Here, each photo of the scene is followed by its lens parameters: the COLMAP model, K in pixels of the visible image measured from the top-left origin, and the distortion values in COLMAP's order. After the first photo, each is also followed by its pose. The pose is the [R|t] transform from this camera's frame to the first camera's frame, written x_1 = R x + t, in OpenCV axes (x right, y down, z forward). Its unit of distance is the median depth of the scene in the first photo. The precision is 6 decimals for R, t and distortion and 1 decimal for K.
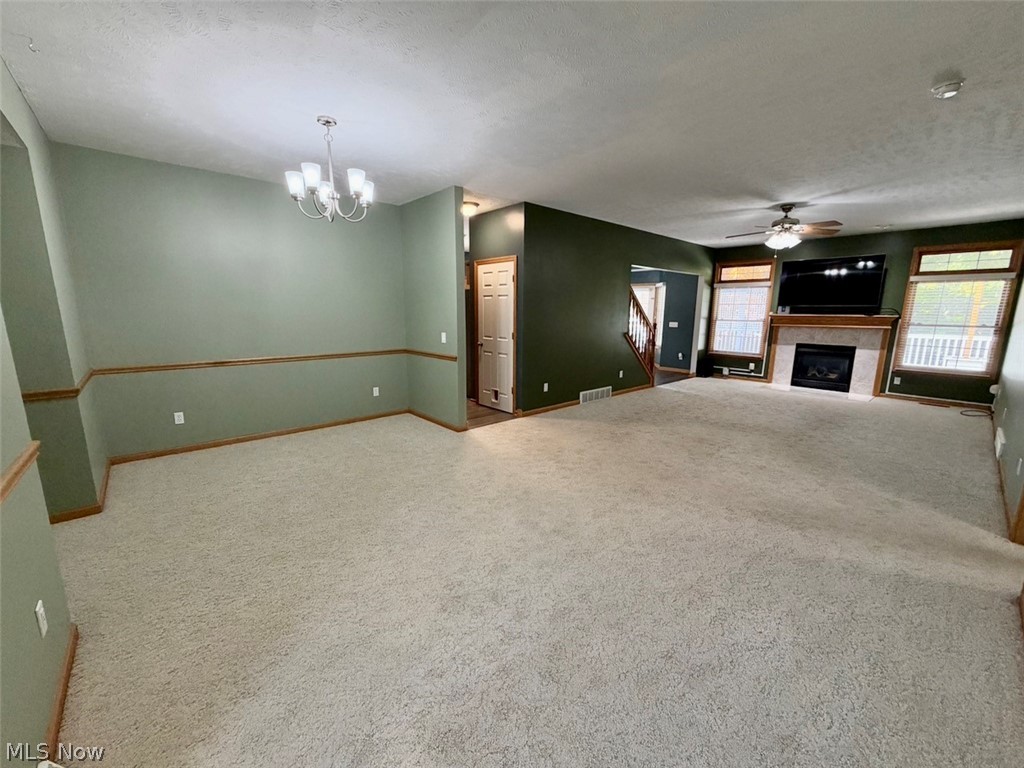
lens RADIAL K [[406.1, 0, 509.4], [0, 406.1, 385.0], [0, 0, 1]] dist [0.000127, 0.000031]
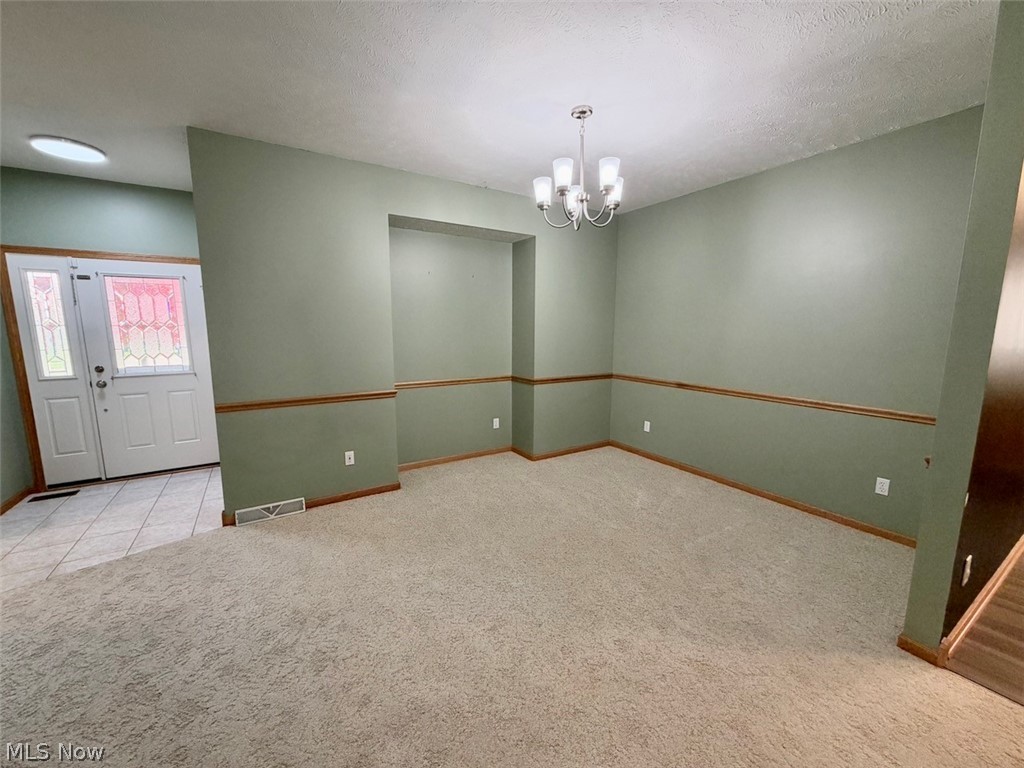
lens RADIAL K [[406.1, 0, 511.6], [0, 406.1, 384.6], [0, 0, 1]] dist [0.000127, 0.000031]
pose [[-0.171330, 0.128075, -0.976854, 0.197100], [-0.187461, 0.969162, 0.159945, -0.081874], [0.967215, 0.210526, -0.142038, 0.445402]]
